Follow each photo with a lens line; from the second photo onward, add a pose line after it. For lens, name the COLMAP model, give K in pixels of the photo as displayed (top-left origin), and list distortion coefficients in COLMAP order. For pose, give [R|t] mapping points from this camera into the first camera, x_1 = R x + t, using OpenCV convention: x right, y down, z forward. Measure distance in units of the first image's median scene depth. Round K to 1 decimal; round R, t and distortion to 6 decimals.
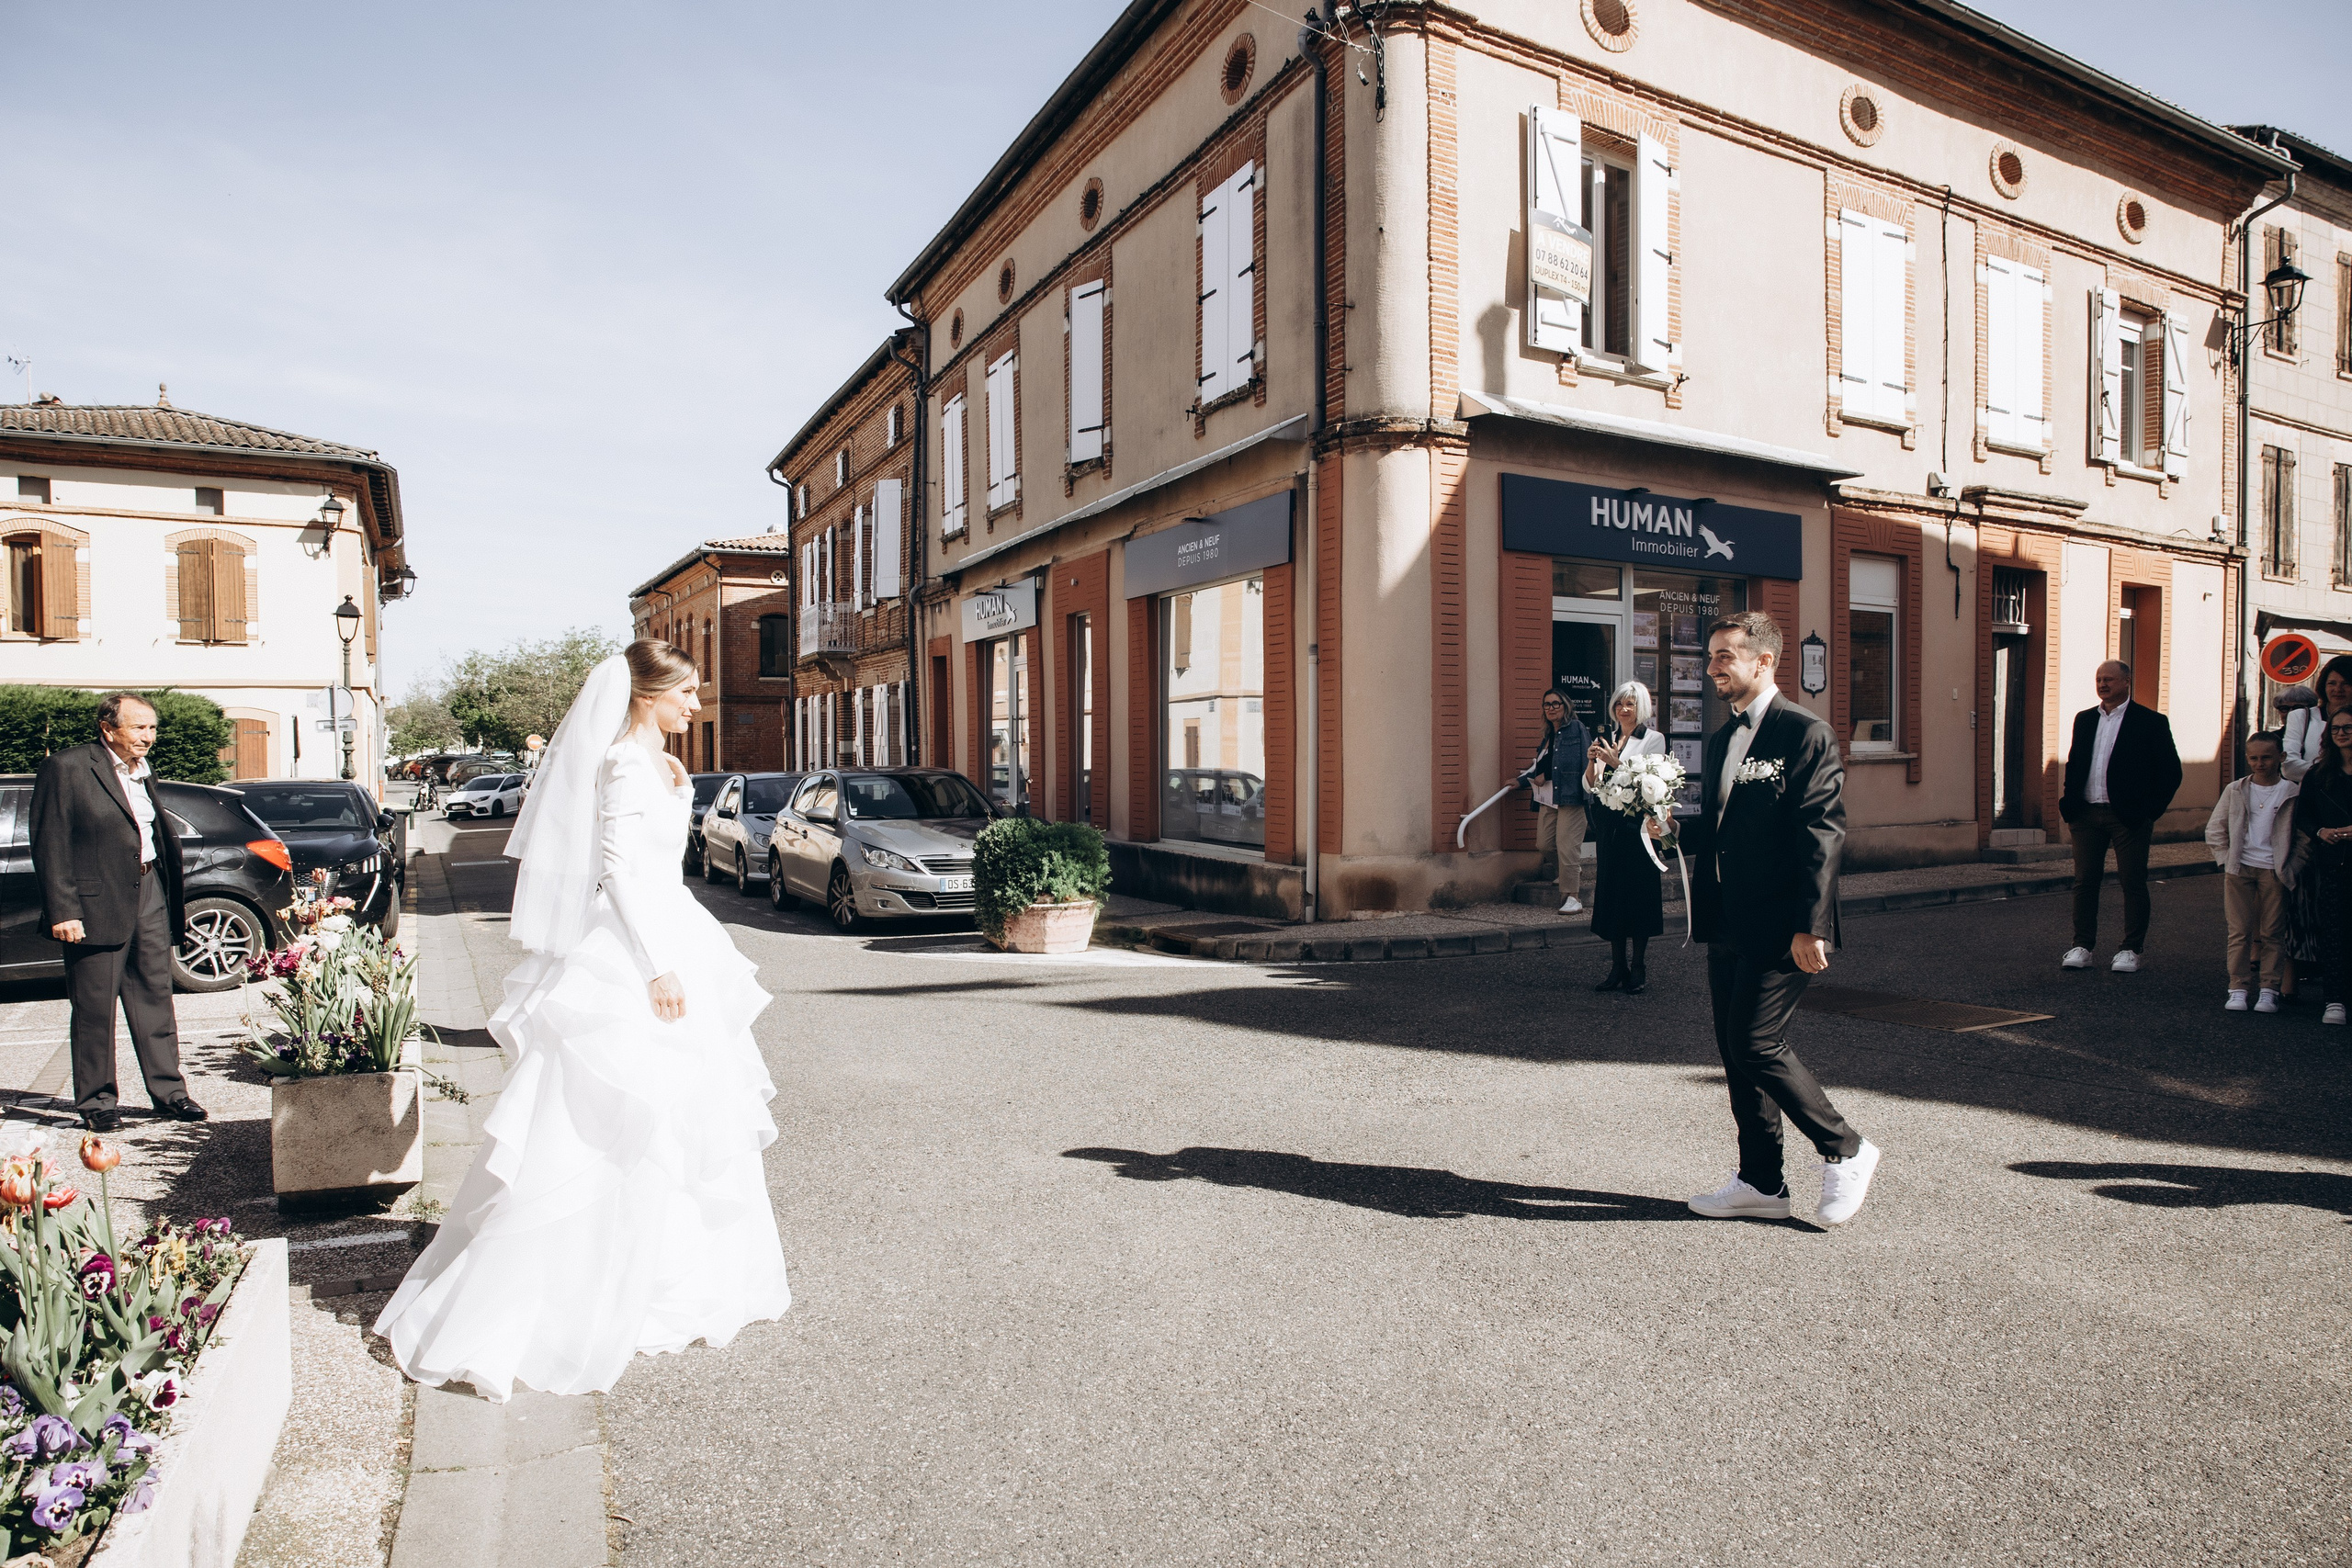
lens RADIAL K [[1610.9, 0, 1176.0], [0, 1610.9, 784.0], [0, 0, 1]] dist [-0.101990, 0.069601]
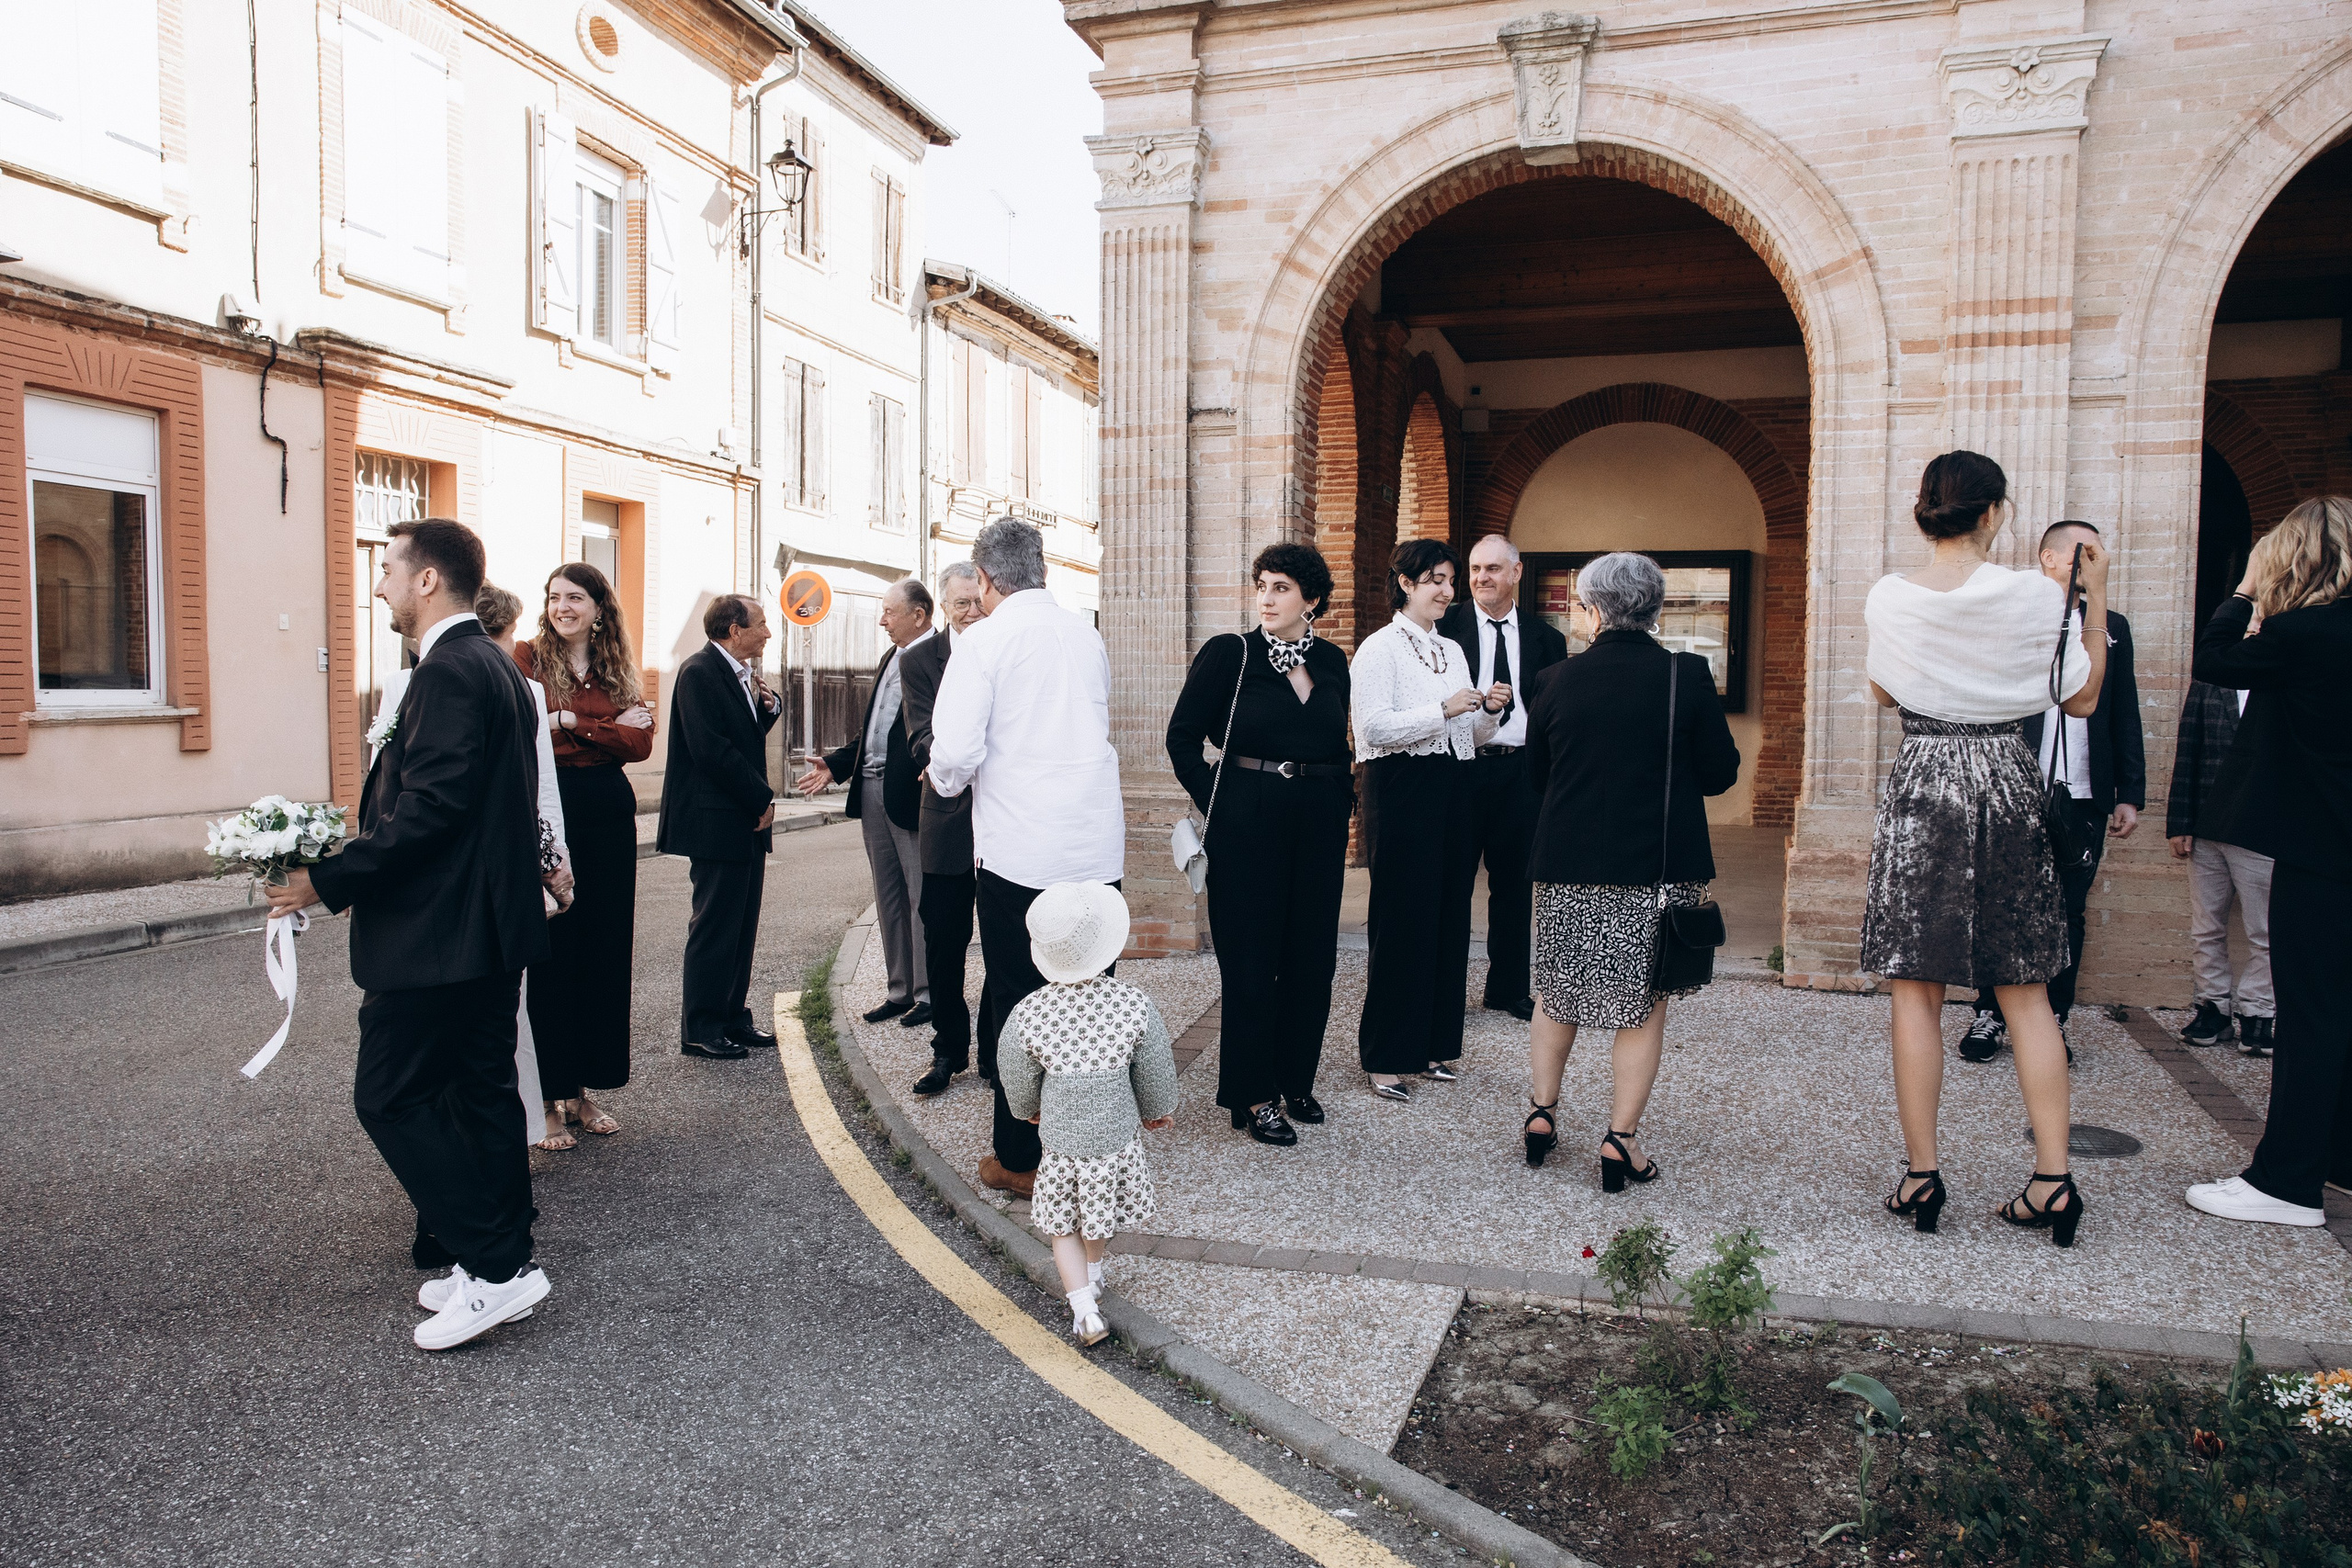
lens RADIAL K [[1610.9, 0, 1176.0], [0, 1610.9, 784.0], [0, 0, 1]] dist [-0.101990, 0.069601]
pose [[0.743113, -0.029696, 0.668507, 0.275904], [0.004959, 0.999232, 0.038875, -0.008936], [-0.669148, -0.025573, 0.742689, 0.186328]]
